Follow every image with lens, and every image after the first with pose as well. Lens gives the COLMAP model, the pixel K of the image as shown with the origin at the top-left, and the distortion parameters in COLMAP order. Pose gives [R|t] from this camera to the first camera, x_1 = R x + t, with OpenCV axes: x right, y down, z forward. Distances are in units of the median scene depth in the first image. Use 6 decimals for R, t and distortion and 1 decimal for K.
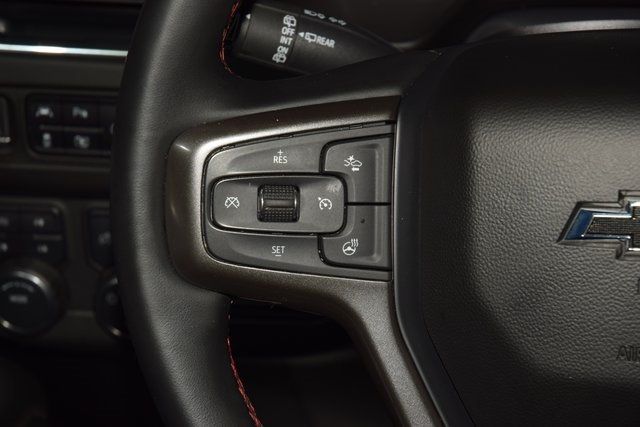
lens RADIAL K [[1927.0, 0, 320.0], [0, 1927.0, 213.5], [0, 0, 1]] dist [0.220261, 0.530597]
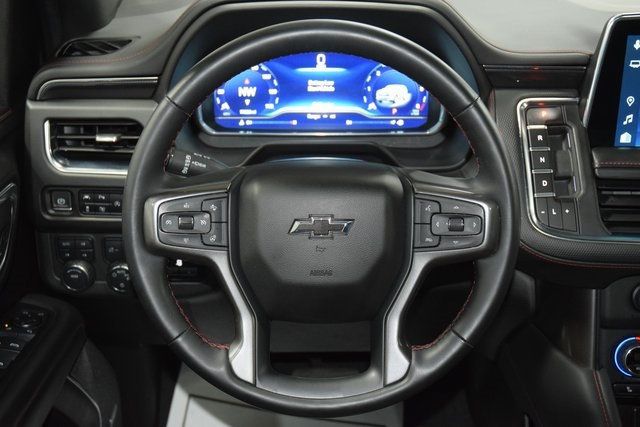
lens RADIAL K [[842.1, 0, 320.0], [0, 842.1, 213.5], [0, 0, 1]] dist [0.025083, 0.022203]
pose [[0.989954, -0.015530, 0.140535, -0.001083], [0.021033, 0.999066, -0.037755, 0.029050], [-0.139817, 0.040331, 0.989356, -0.187305]]
